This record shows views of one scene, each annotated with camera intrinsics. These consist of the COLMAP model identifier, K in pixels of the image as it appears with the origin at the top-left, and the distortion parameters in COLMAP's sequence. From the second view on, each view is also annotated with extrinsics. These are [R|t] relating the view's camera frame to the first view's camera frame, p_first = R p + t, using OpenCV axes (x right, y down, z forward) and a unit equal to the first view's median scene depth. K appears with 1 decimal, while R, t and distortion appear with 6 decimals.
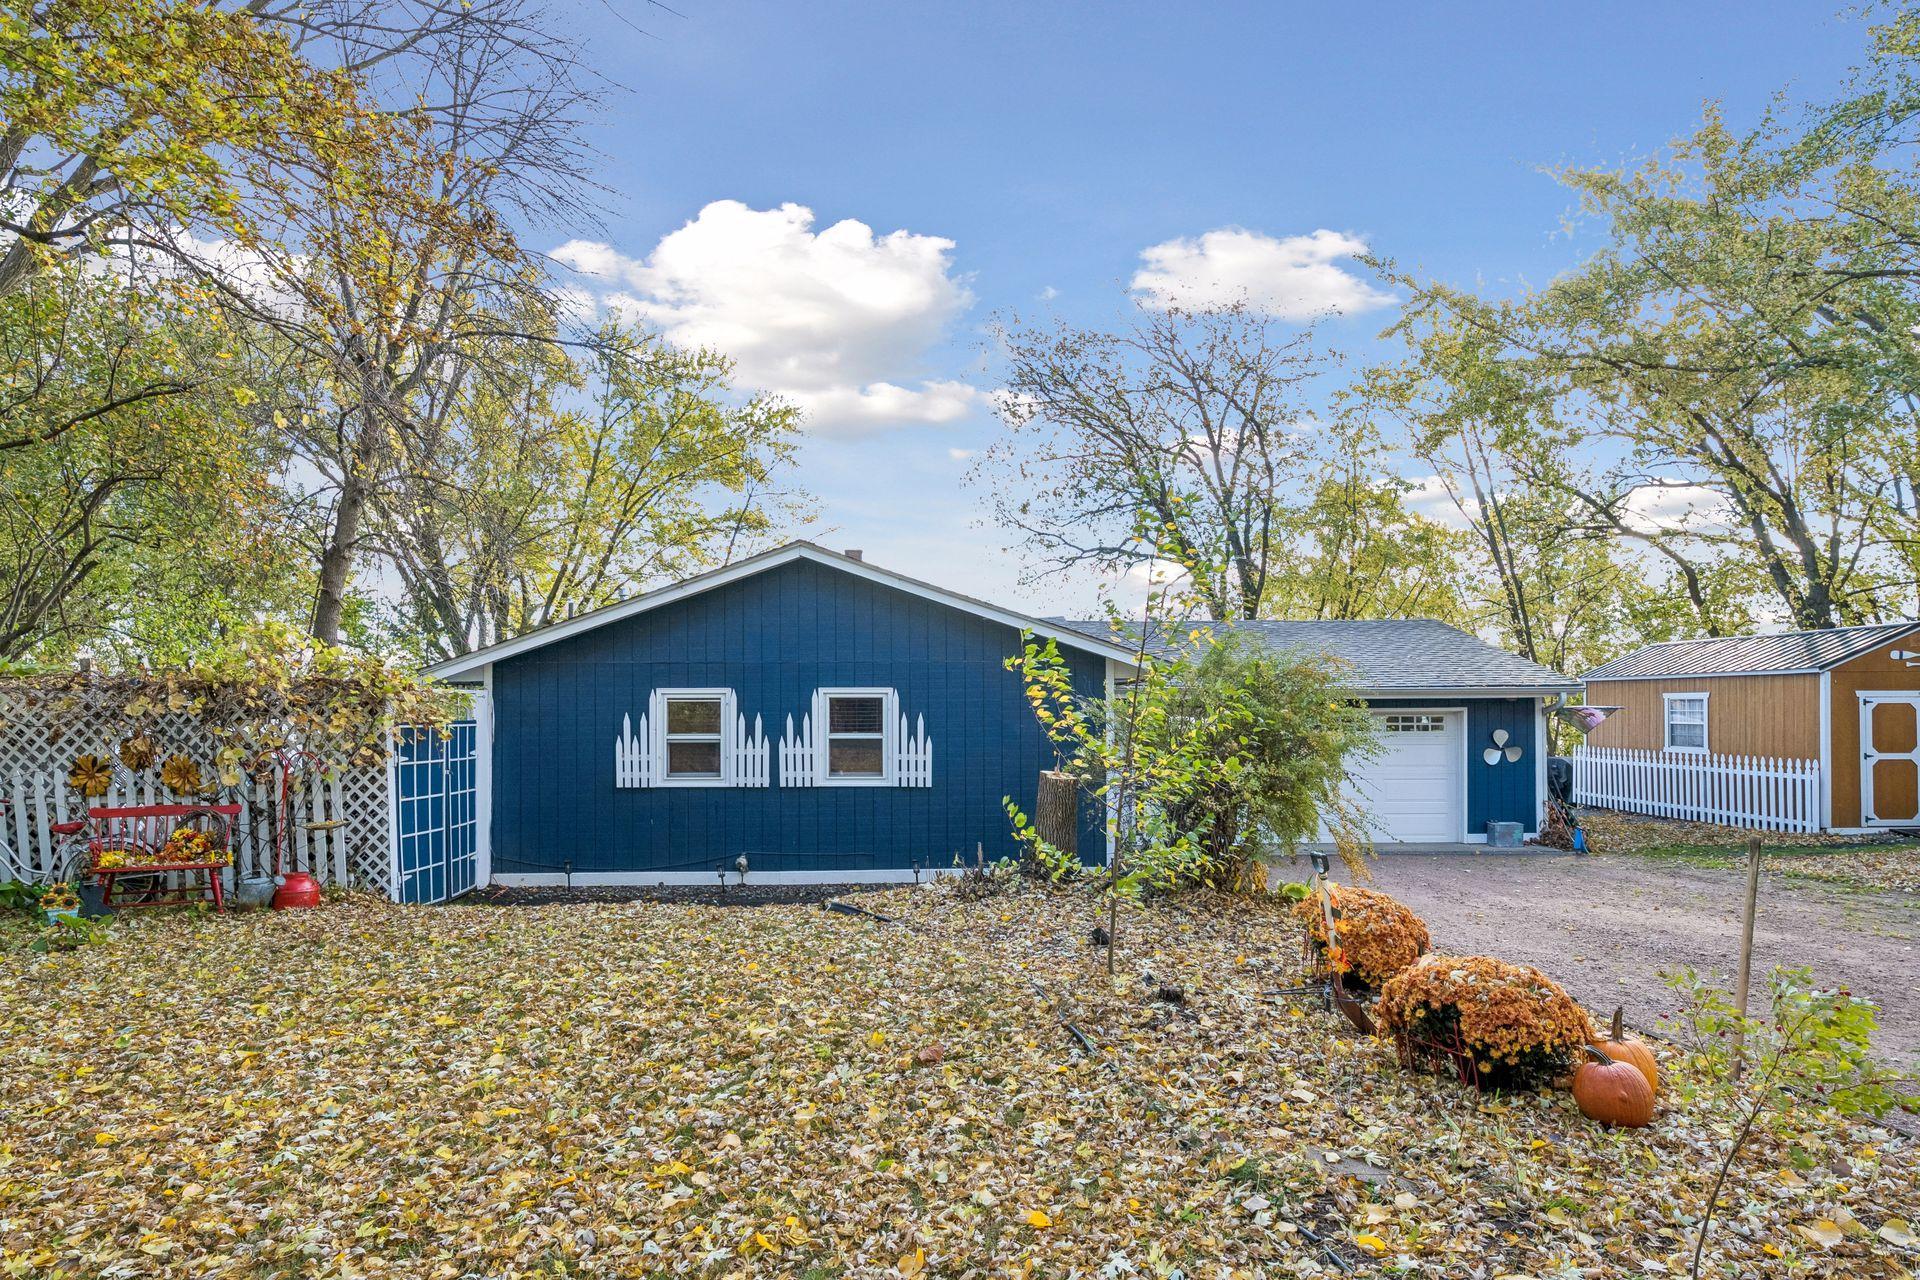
lens RADIAL K [[1062.1, 0, 962.9], [0, 1062.1, 699.8], [0, 0, 1]] dist [-0.010251, 0.005800]
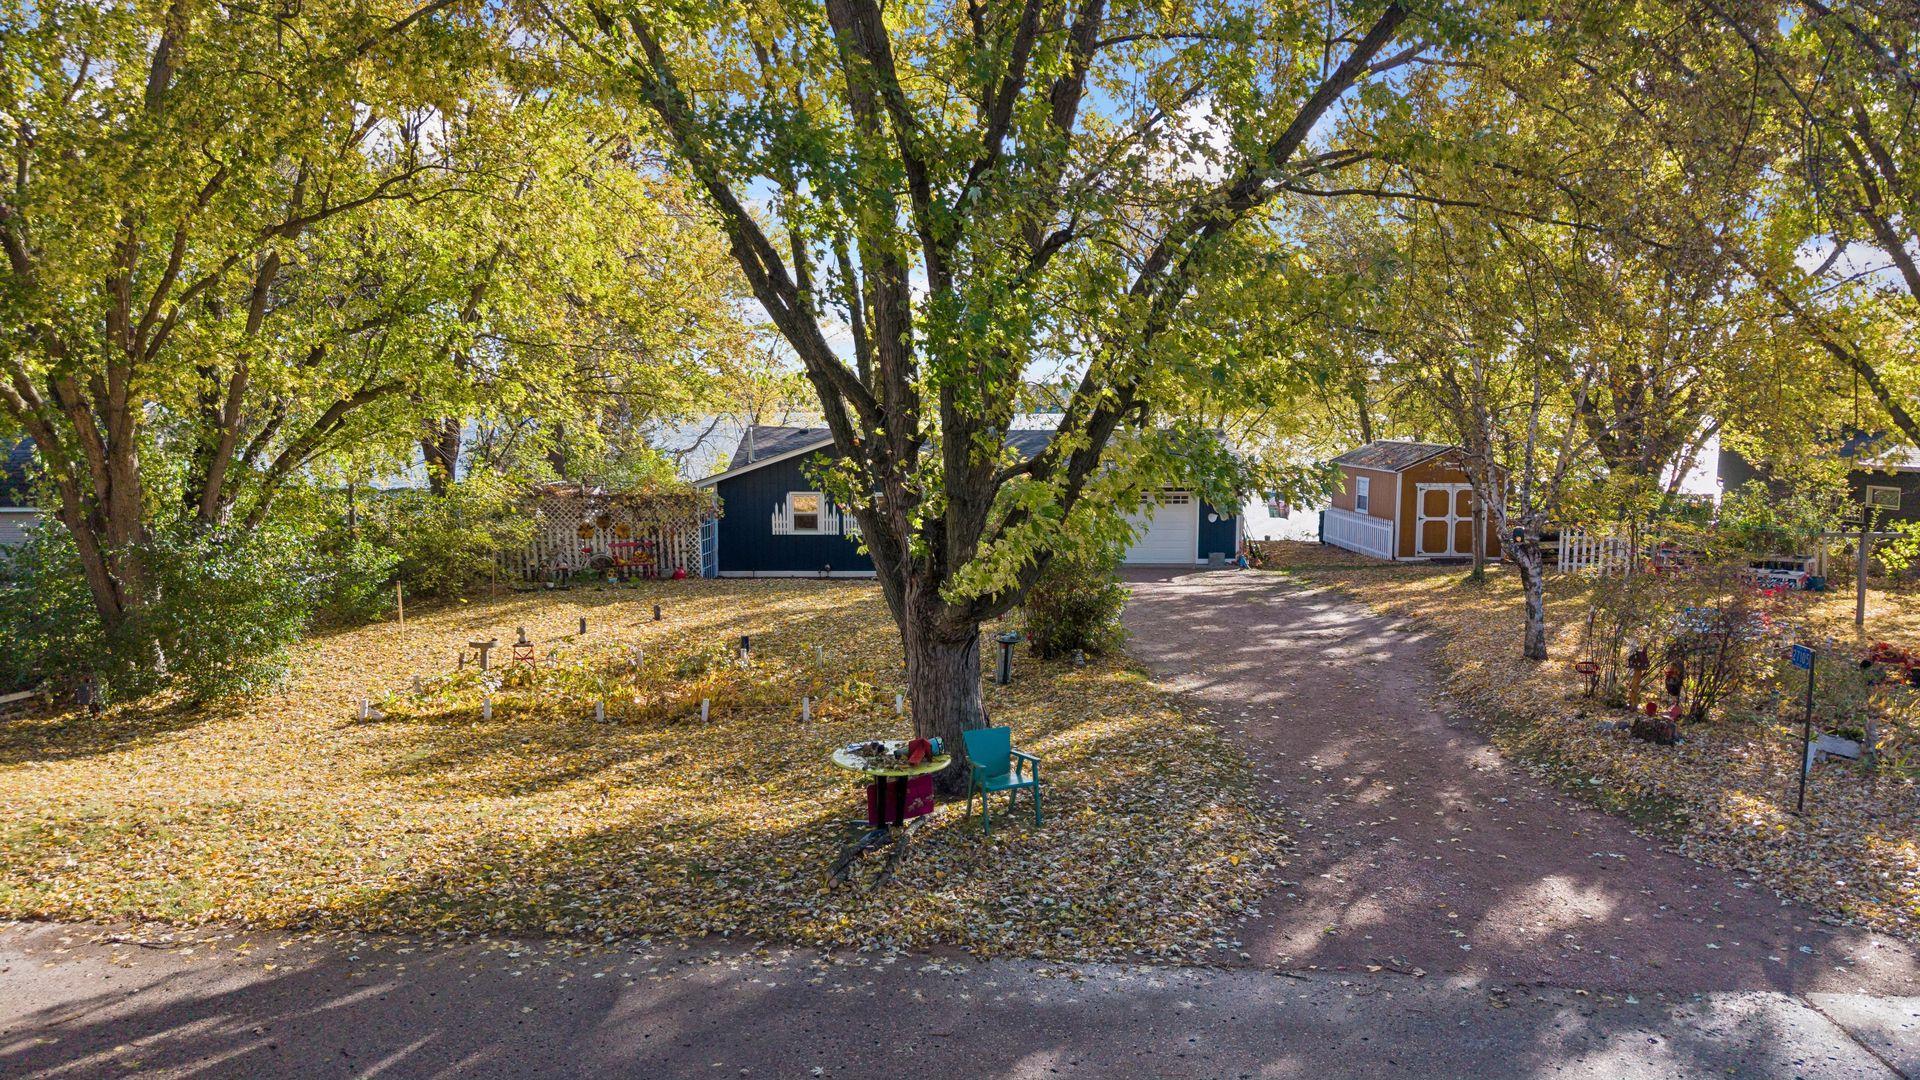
lens RADIAL K [[1348.0, 0, 947.3], [0, 1348.0, 530.9], [0, 0, 1]] dist [0.024561, -0.022652]
pose [[0.999921, 0.007844, -0.009784, 0.095538], [-0.006797, 0.994681, 0.102779, -0.271964], [0.010538, -0.102705, 0.994656, -2.266076]]
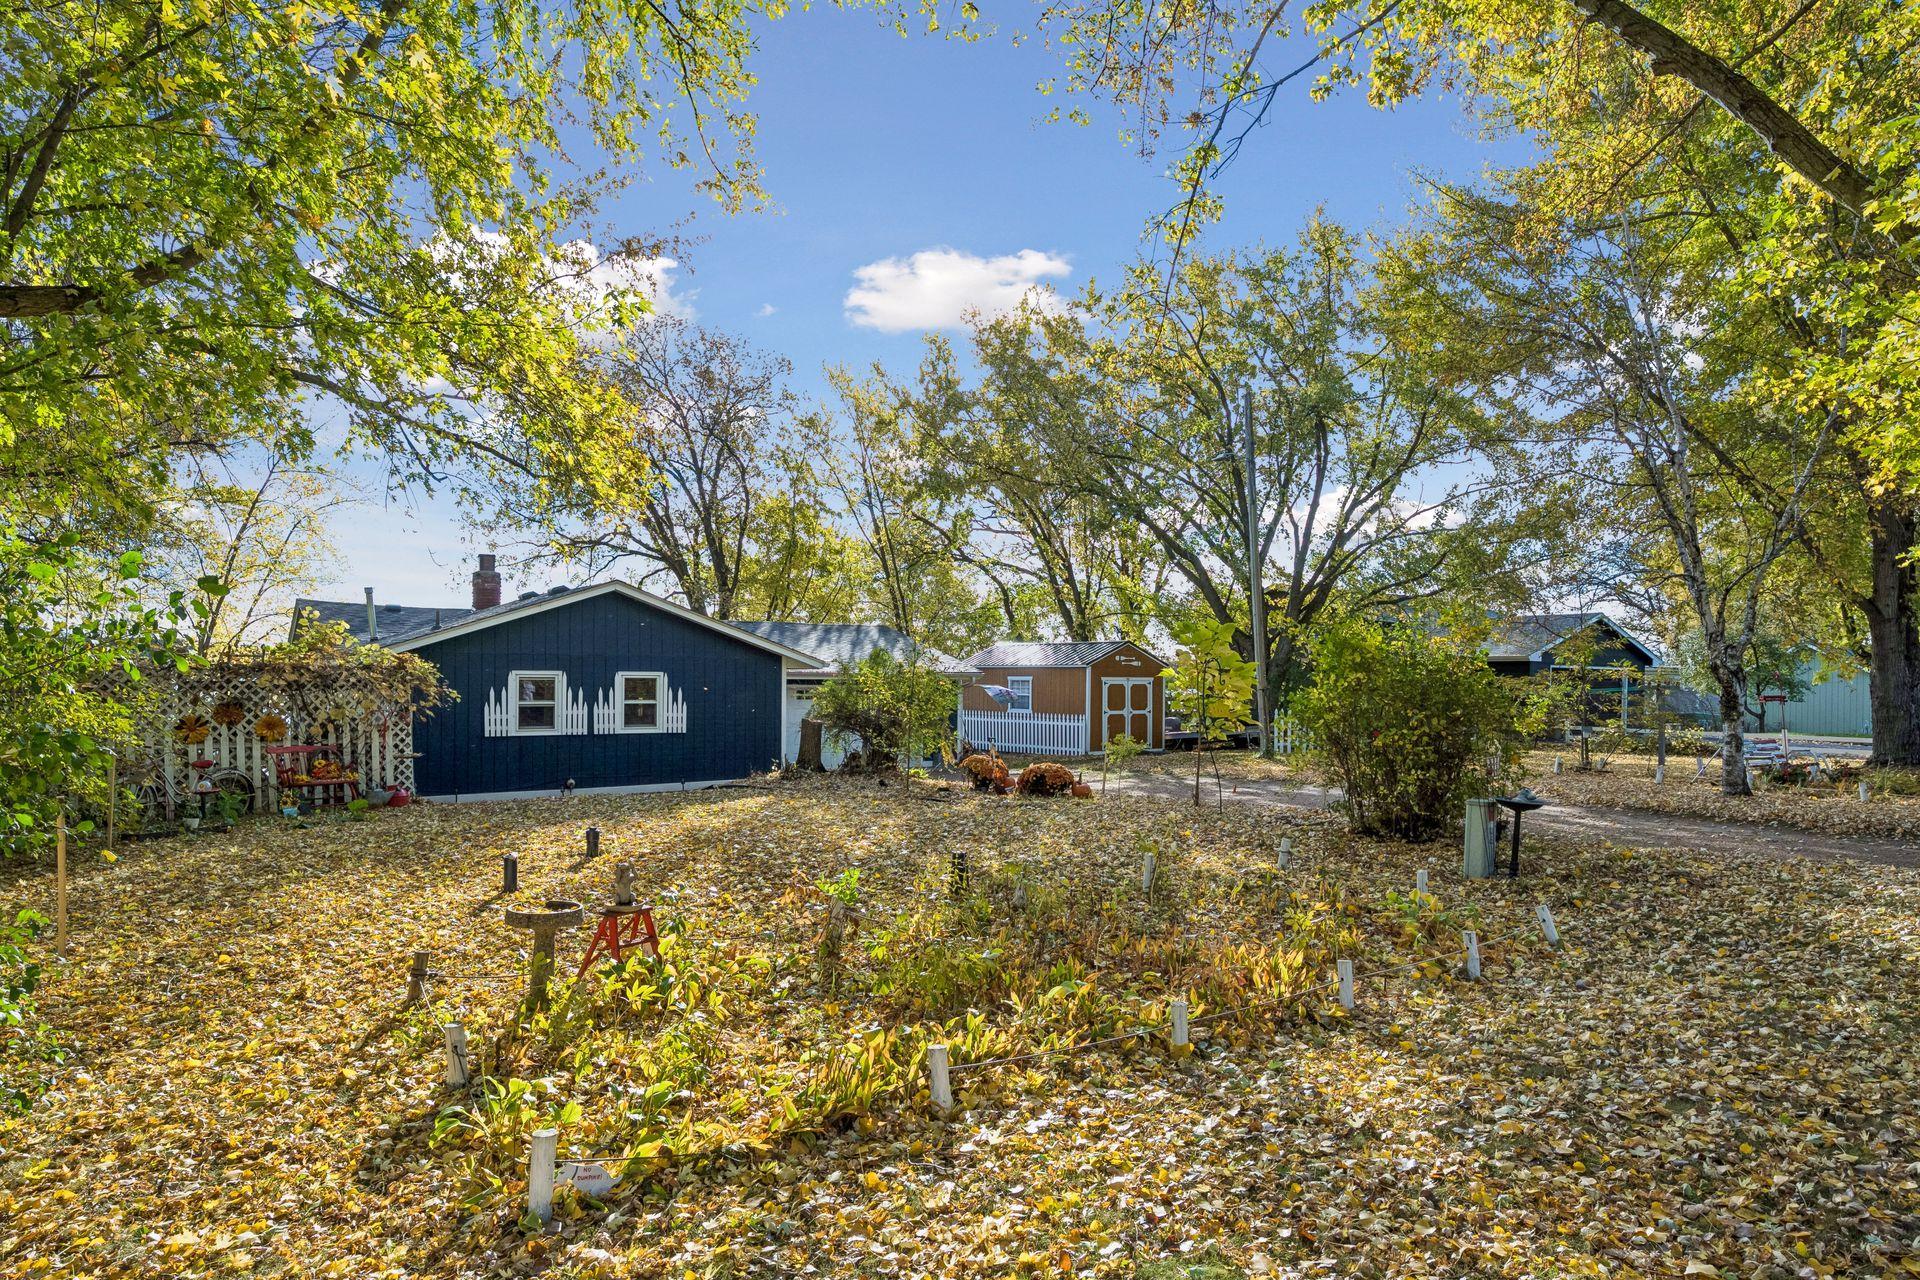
lens RADIAL K [[1175.1, 0, 966.6], [0, 1175.1, 653.5], [0, 0, 1]] dist [-0.003790, 0.003147]
pose [[0.817476, 0.021729, 0.575552, -0.872155], [-0.014284, 0.999746, -0.017456, -0.018181], [-0.575785, 0.006049, 0.817579, -0.891812]]
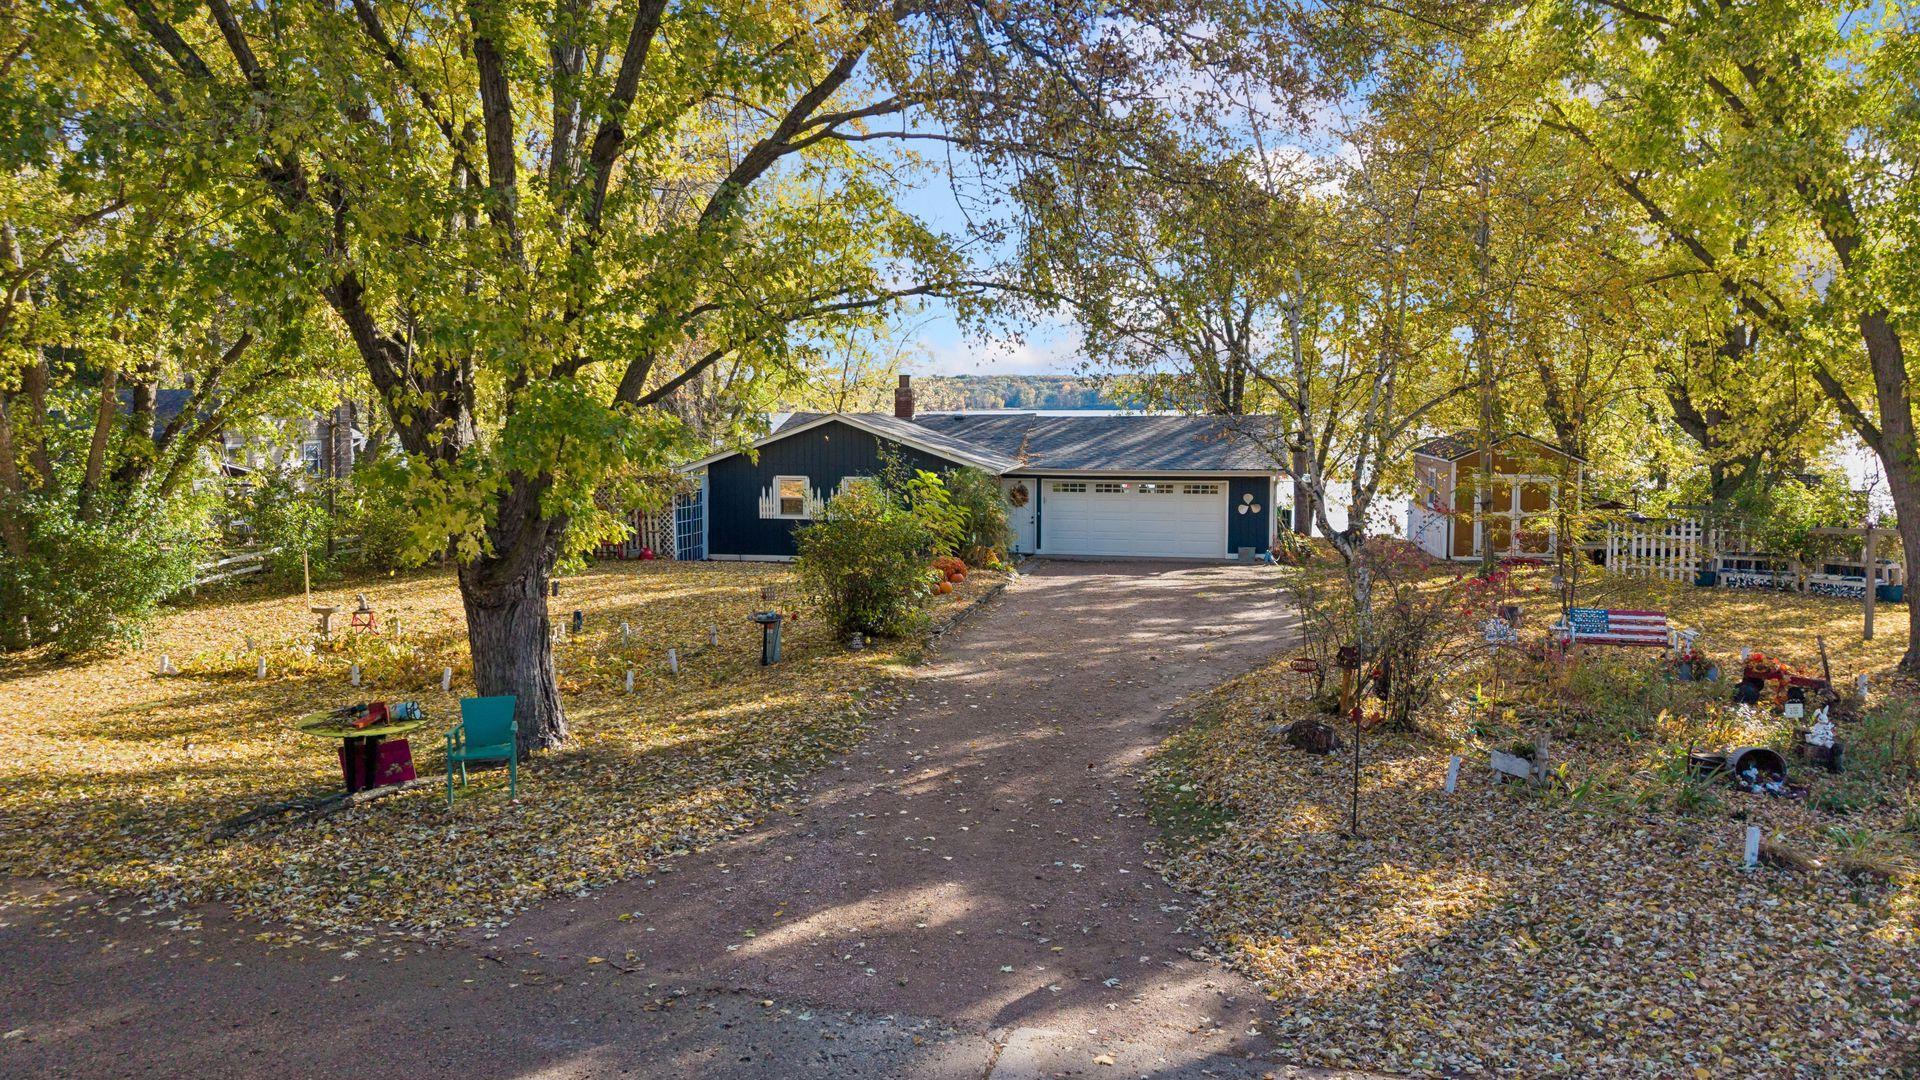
lens RADIAL K [[1348.0, 0, 941.1], [0, 1348.0, 557.7], [0, 0, 1]] dist [0.024561, -0.022652]
pose [[0.975261, 0.029013, -0.219145, 0.840112], [-0.001746, 0.992330, 0.123606, -0.234336], [0.221050, -0.120165, 0.967831, -2.102480]]
